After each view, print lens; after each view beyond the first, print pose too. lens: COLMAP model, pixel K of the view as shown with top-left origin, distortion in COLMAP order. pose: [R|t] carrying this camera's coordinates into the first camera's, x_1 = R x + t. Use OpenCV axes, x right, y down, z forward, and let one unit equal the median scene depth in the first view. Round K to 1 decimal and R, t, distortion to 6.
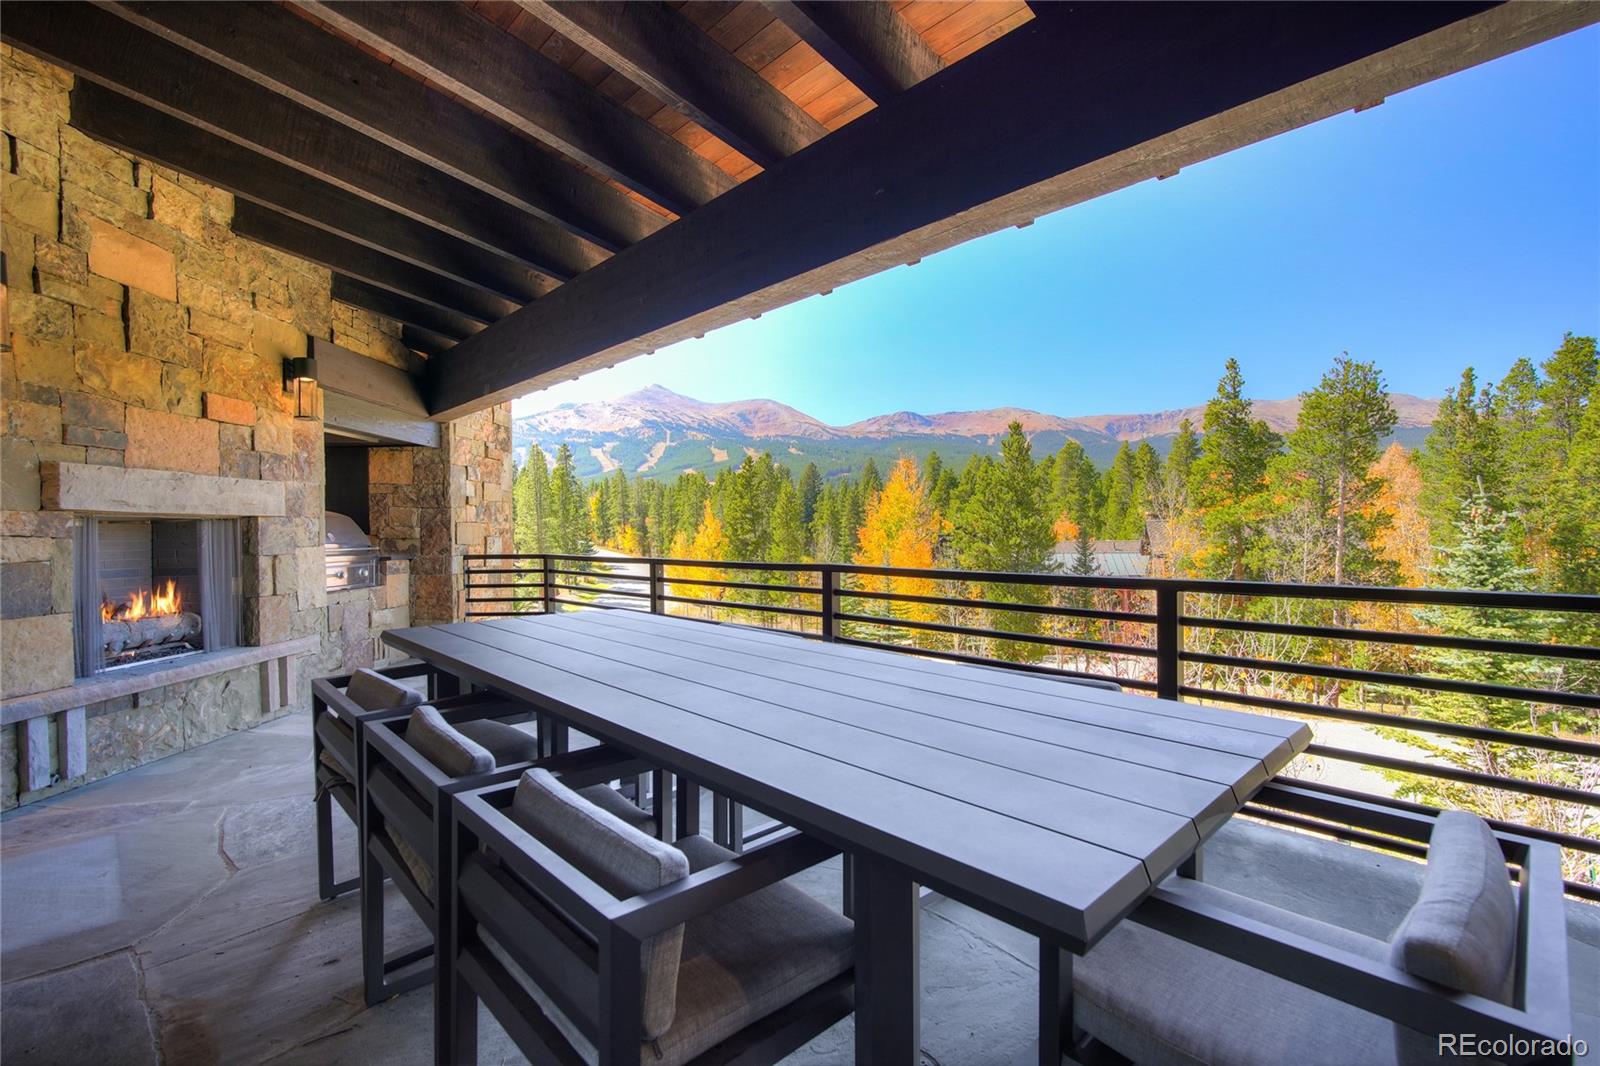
lens RADIAL K [[726.1, 0, 813.4], [0, 726.1, 533.7], [0, 0, 1]] dist [-0.007738, 0.002308]
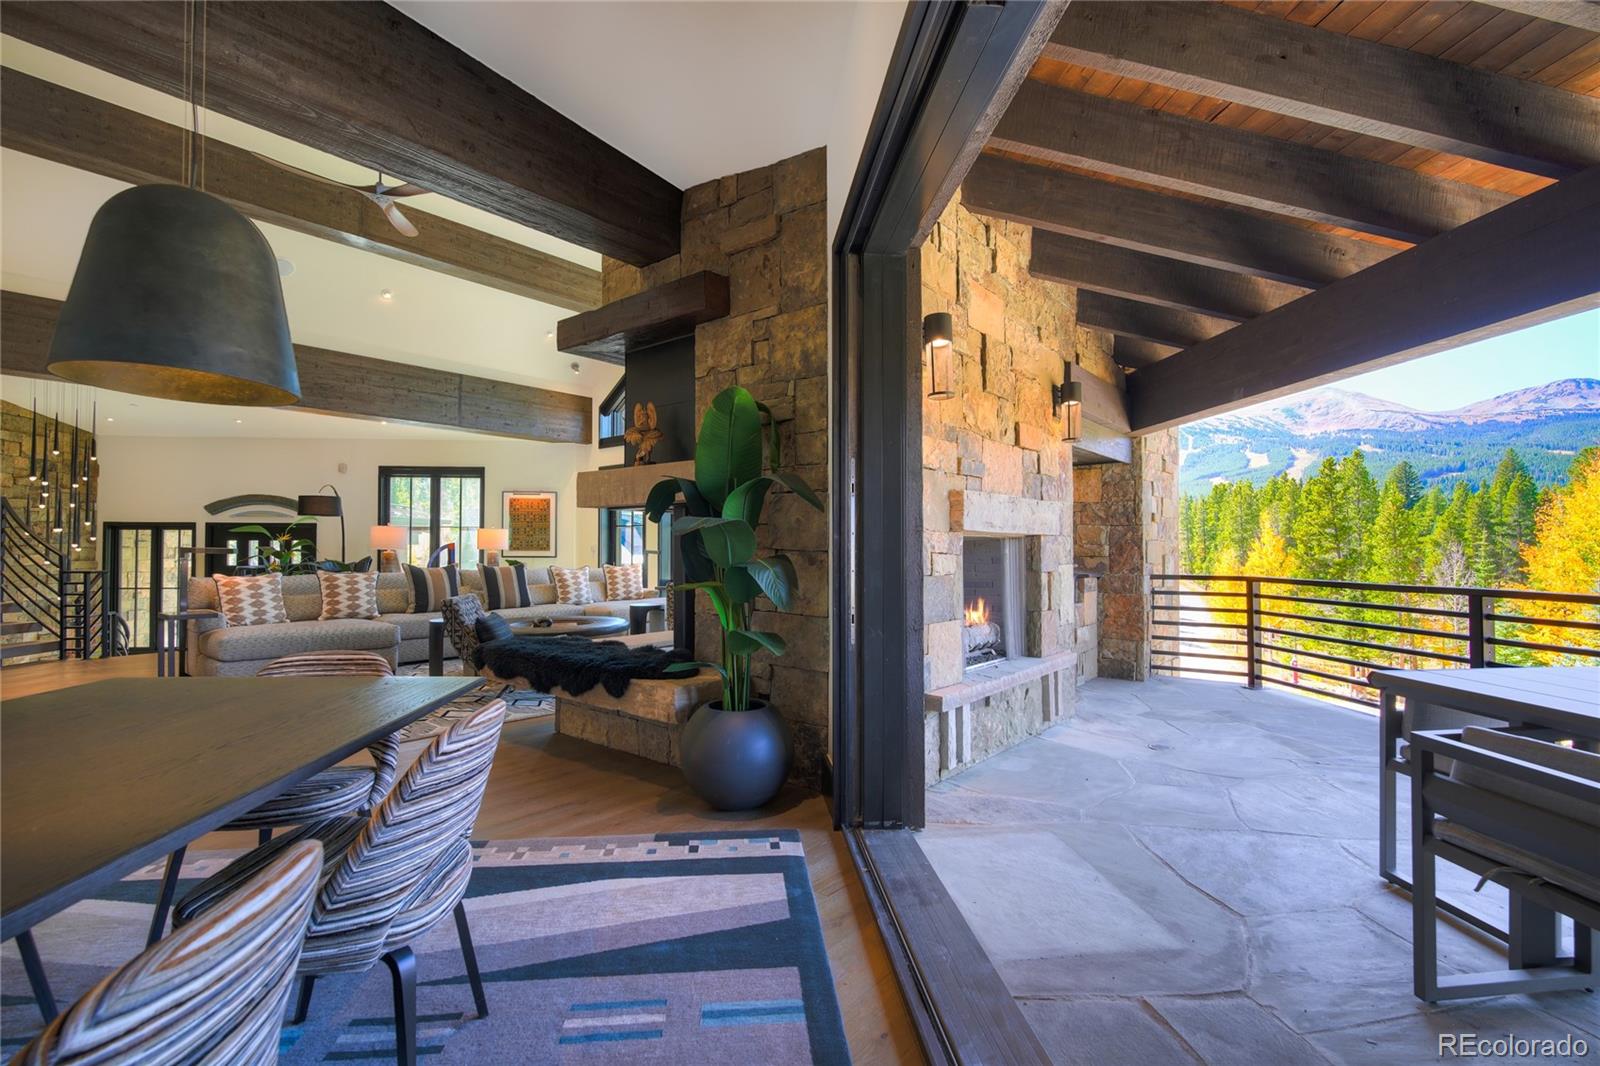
lens RADIAL K [[726.1, 0, 800.3], [0, 726.1, 536.1], [0, 0, 1]] dist [-0.007738, 0.002308]
pose [[0.772872, -0.001688, -0.634560, -0.240087], [-0.010156, 0.999835, -0.015028, -0.002184], [0.634481, 0.018059, 0.772728, -0.033612]]
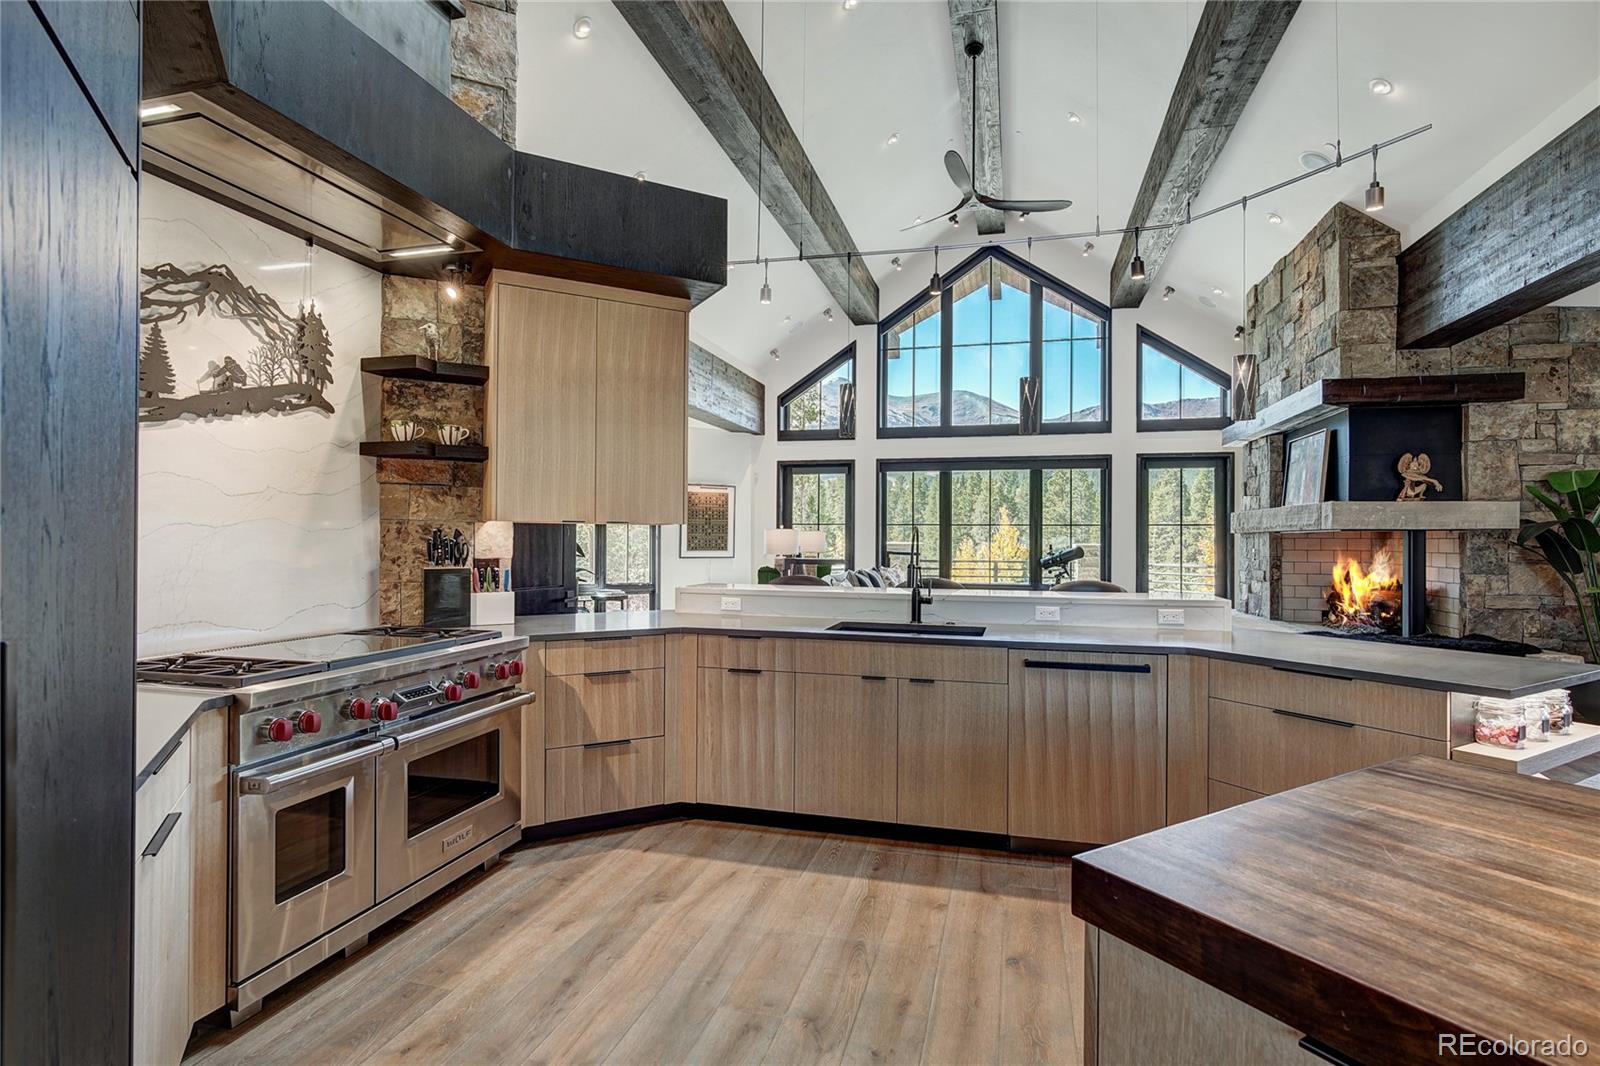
lens RADIAL K [[783.8, 0, 804.6], [0, 783.8, 536.1], [0, 0, 1]] dist [-0.006772, 0.000279]
pose [[0.970463, 0.013830, -0.240853, -1.242734], [-0.014149, 0.999900, 0.000402, -0.020986], [0.240834, 0.003018, 0.970562, -0.704969]]
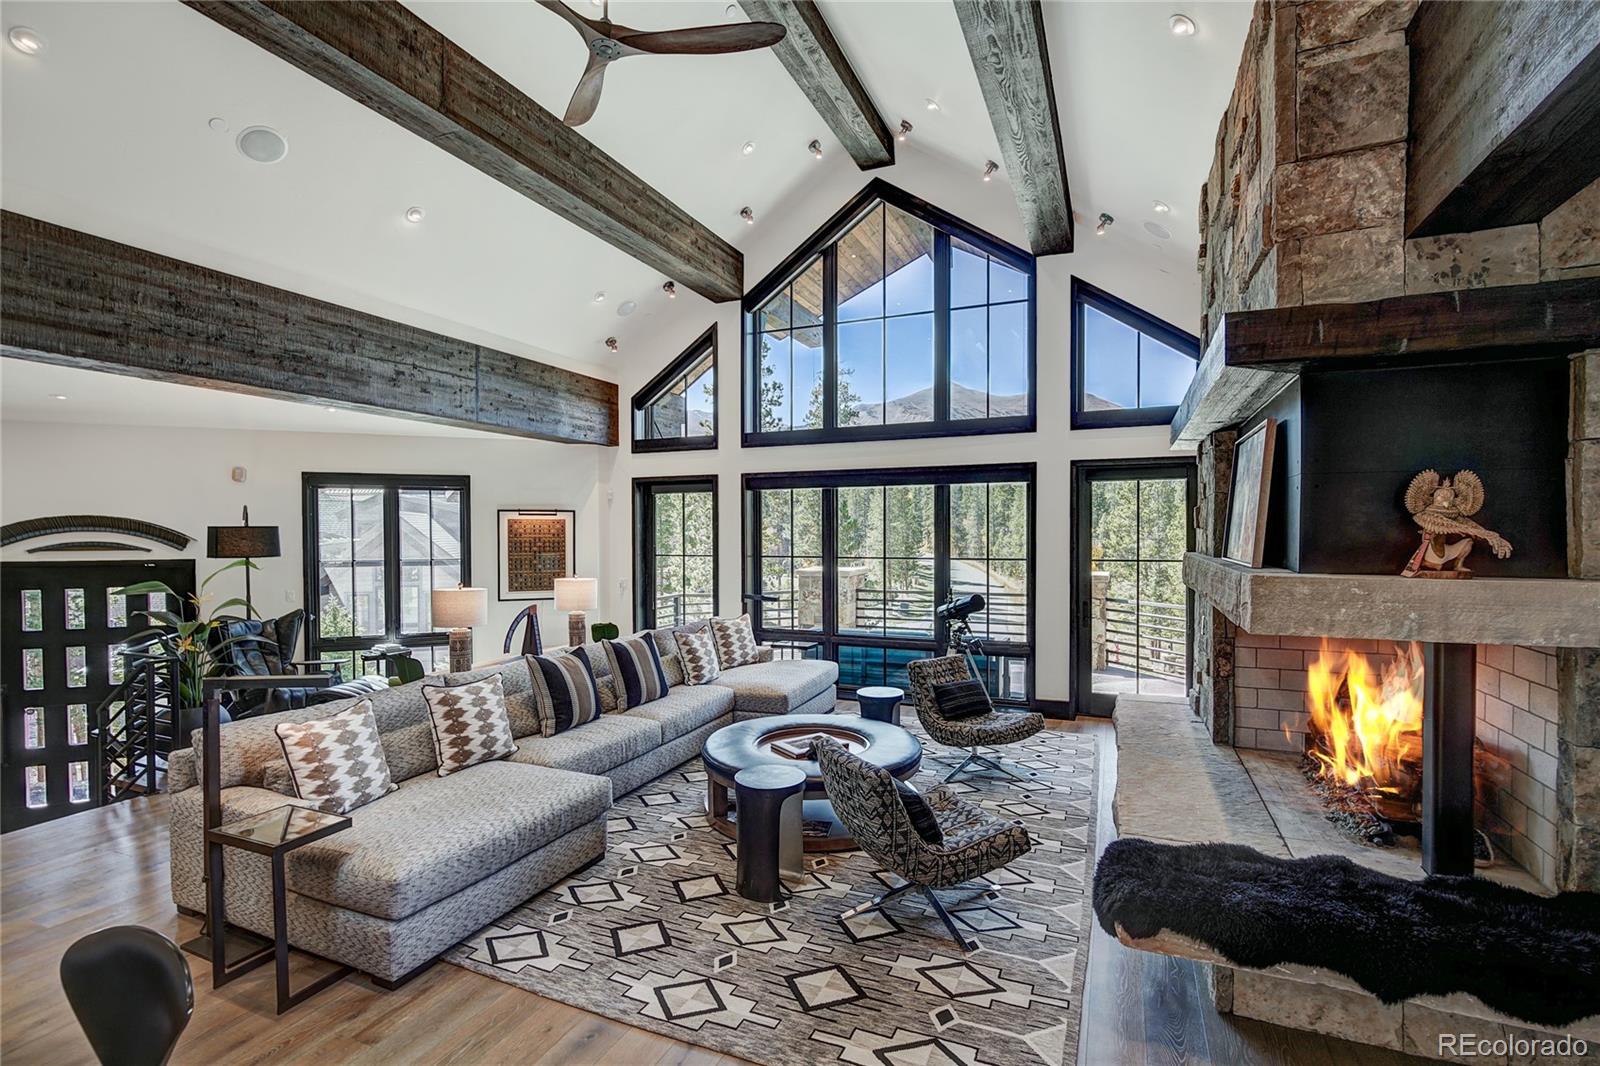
lens RADIAL K [[726.1, 0, 809.5], [0, 726.1, 547.7], [0, 0, 1]] dist [-0.007738, 0.002308]
pose [[0.926607, 0.013810, -0.375779, -0.928622], [-0.005051, 0.999692, 0.024284, -0.096225], [0.375998, -0.020603, 0.926391, -0.106212]]
